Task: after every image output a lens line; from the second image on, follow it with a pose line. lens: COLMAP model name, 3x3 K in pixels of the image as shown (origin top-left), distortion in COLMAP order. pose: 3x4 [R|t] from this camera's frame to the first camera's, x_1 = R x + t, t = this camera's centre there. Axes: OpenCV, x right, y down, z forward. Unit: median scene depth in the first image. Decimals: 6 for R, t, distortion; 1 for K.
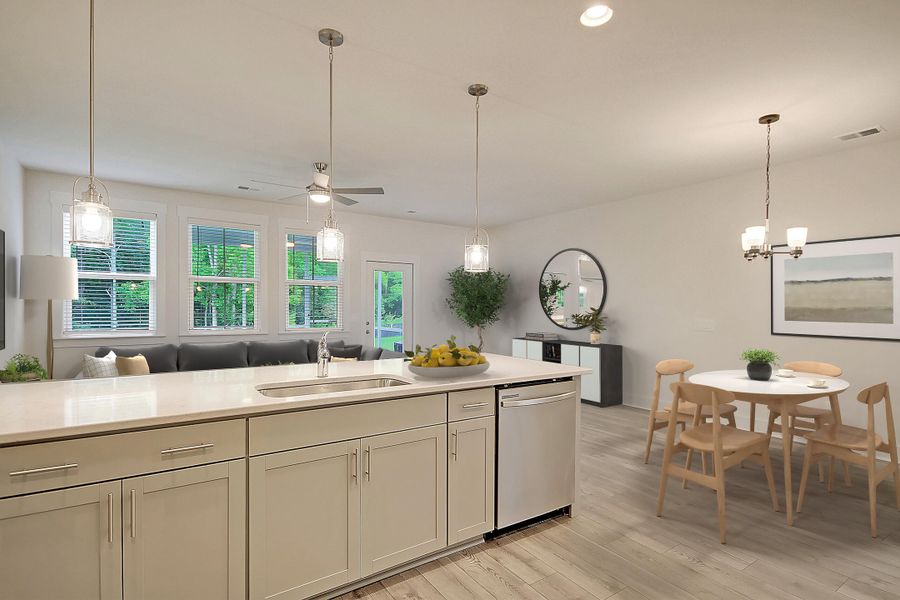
lens RADIAL K [[433.8, 0, 458.5], [0, 433.8, 304.1], [0, 0, 1]] dist [-0.002495, -0.001049]
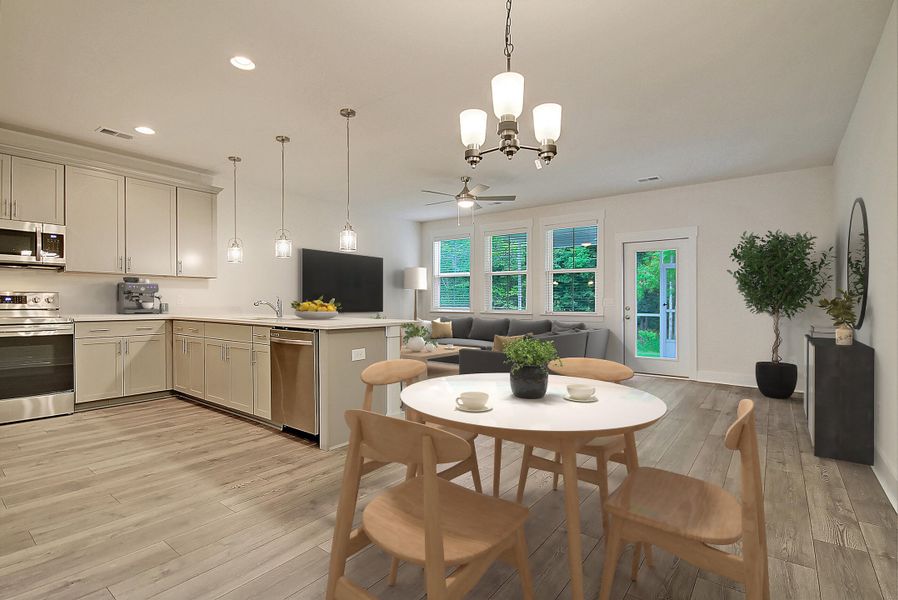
lens RADIAL K [[432.8, 0, 456.1], [0, 432.8, 305.4], [0, 0, 1]] dist [-0.002495, -0.001049]
pose [[0.312417, -0.004880, -0.949933, 1.639708], [0.010122, 0.999947, -0.001808, 0.120187], [0.949891, -0.009051, 0.312450, 1.085253]]
